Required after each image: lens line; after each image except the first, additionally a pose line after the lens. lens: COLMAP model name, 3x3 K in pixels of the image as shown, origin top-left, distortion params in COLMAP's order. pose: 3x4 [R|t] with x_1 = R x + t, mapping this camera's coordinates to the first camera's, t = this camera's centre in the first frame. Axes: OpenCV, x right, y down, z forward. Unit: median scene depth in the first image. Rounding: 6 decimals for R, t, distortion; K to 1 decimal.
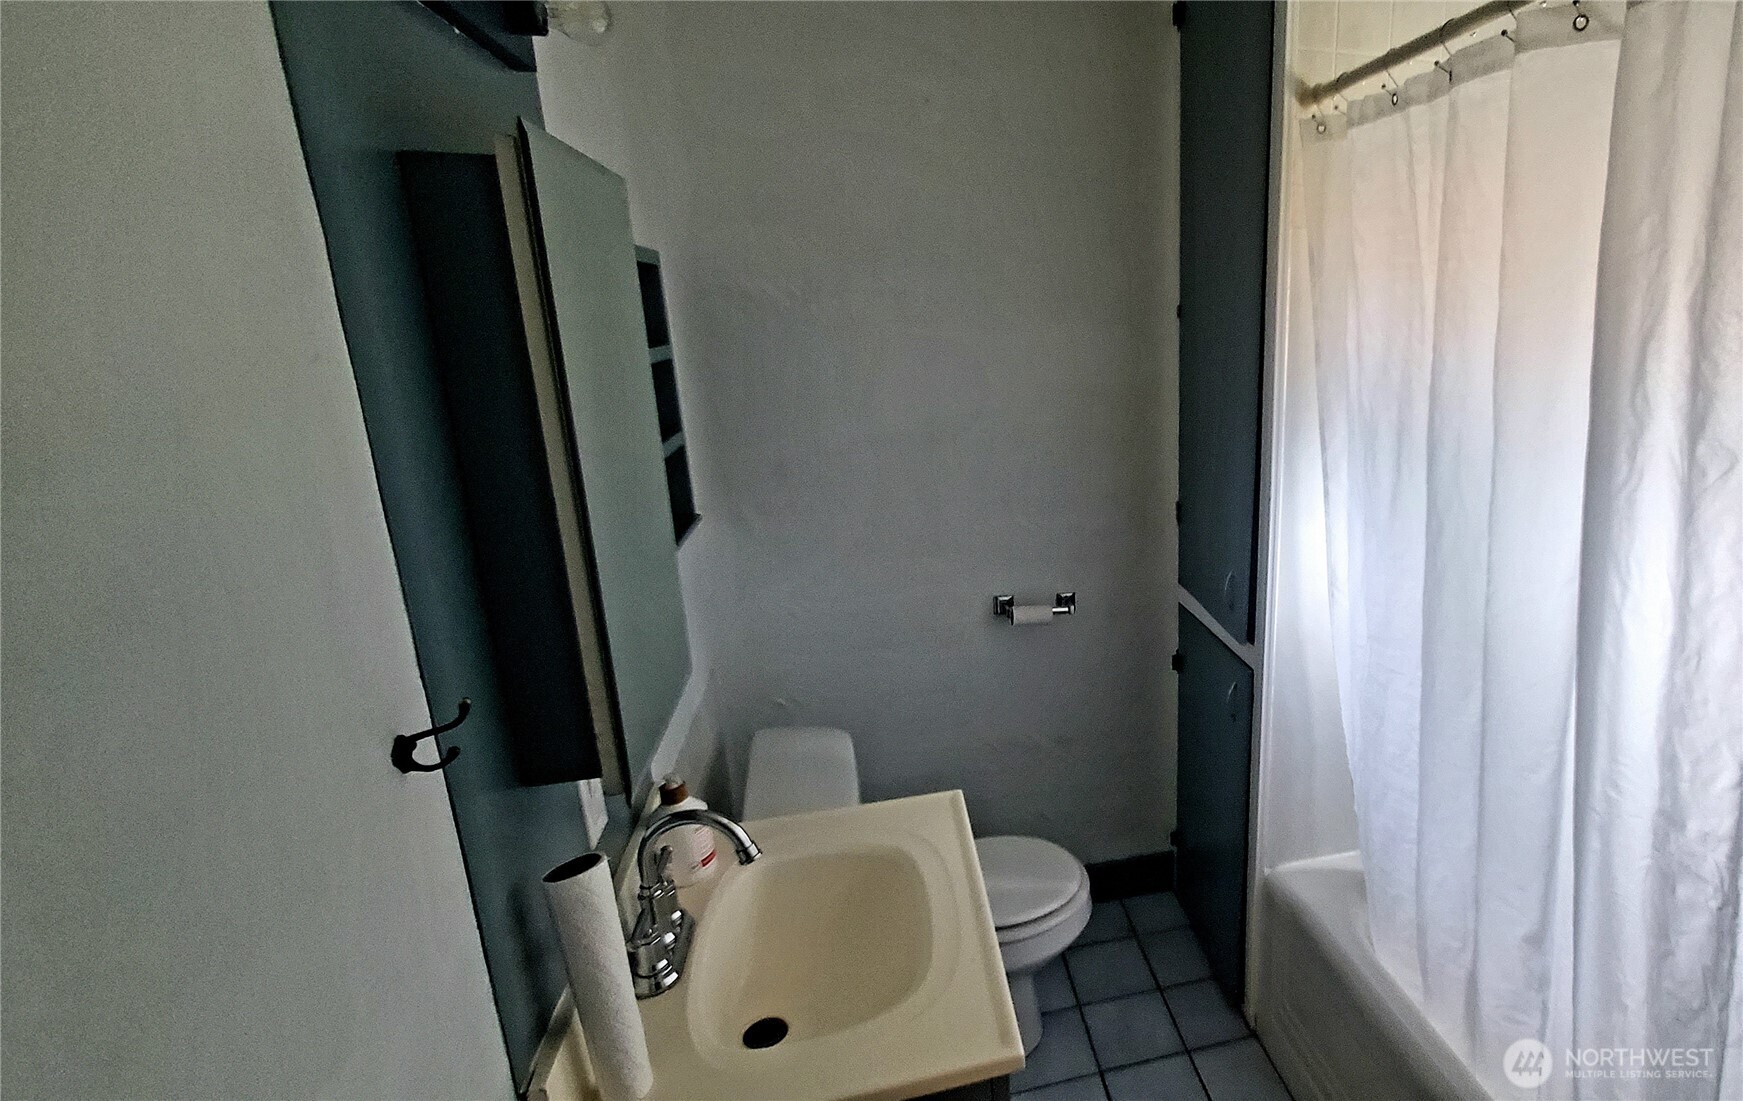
lens RADIAL K [[788.9, 0, 871.5], [0, 788.9, 550.5], [0, 0, 1]] dist [-0.000057, 0.000956]
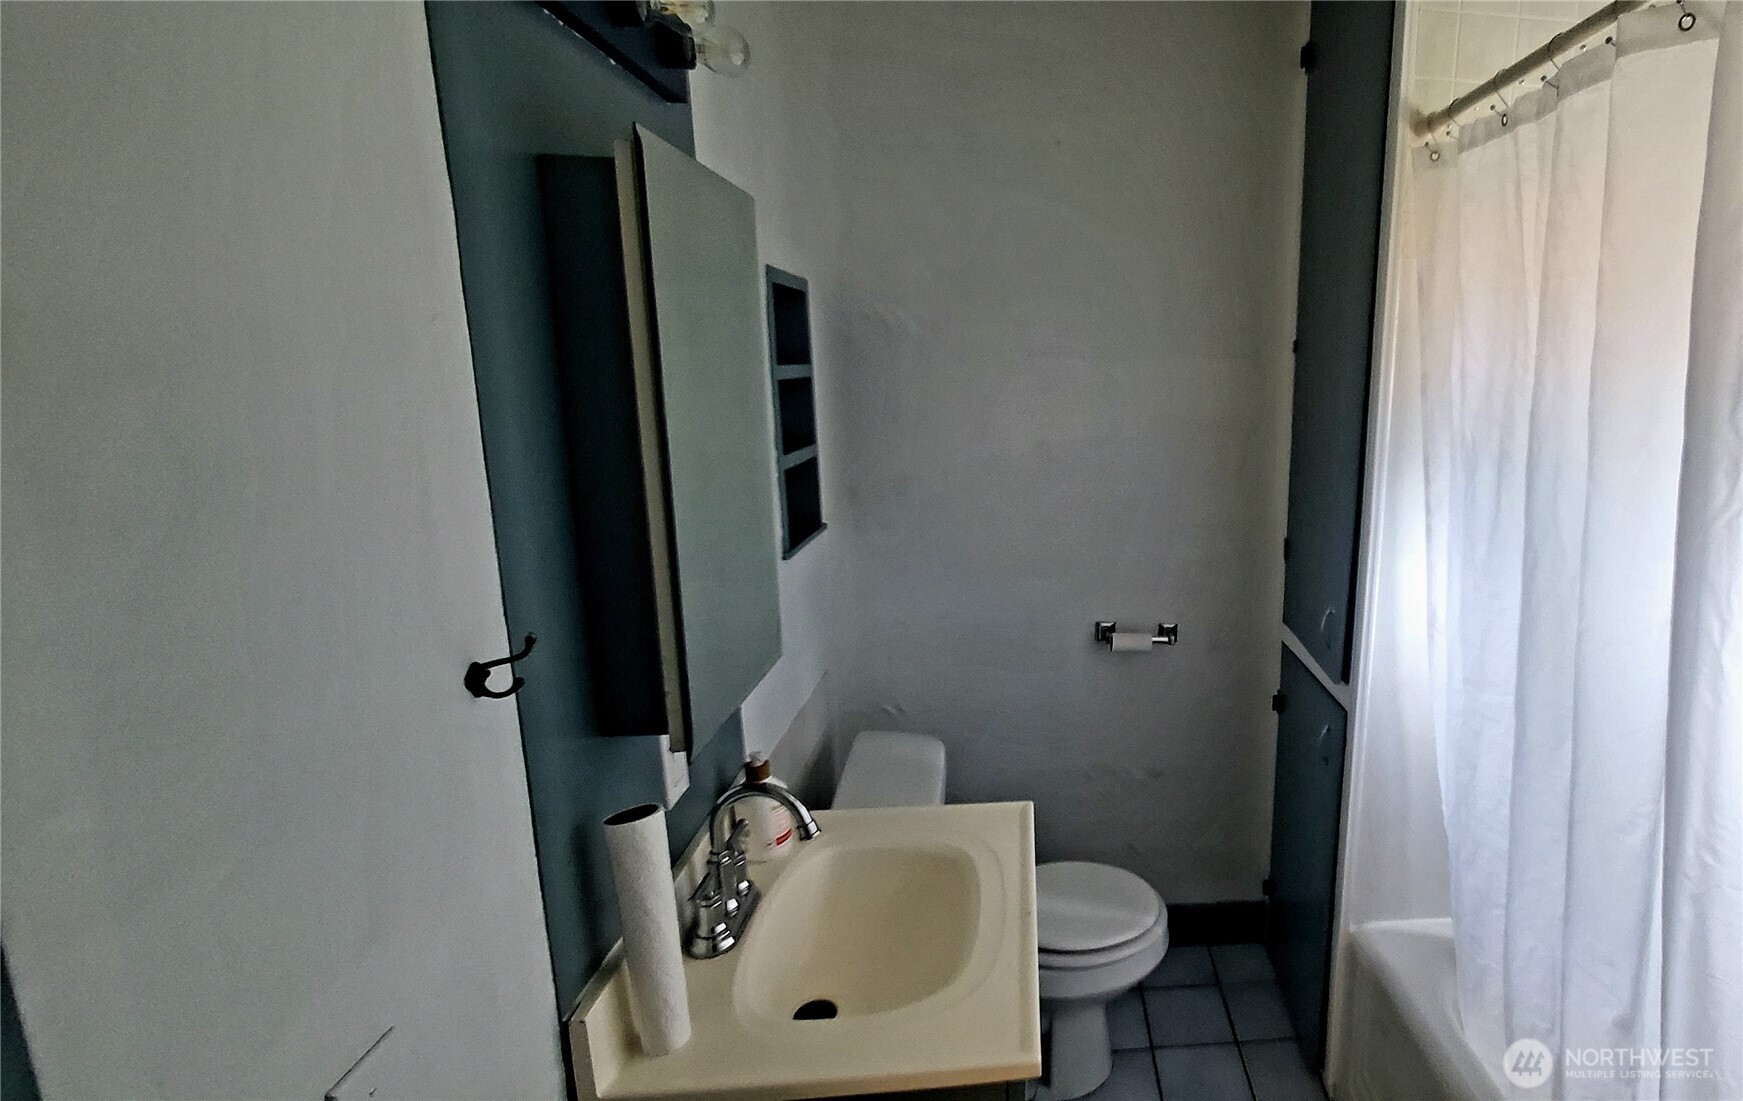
lens RADIAL K [[751.0, 0, 925.9], [0, 751.0, 548.8], [0, 0, 1]] dist [0.000907, -0.000919]
pose [[0.988245, 0.075897, -0.132711, 0.098761], [-0.082738, 0.995471, -0.046811, 0.046537], [0.128557, 0.057241, 0.990049, 0.017402]]
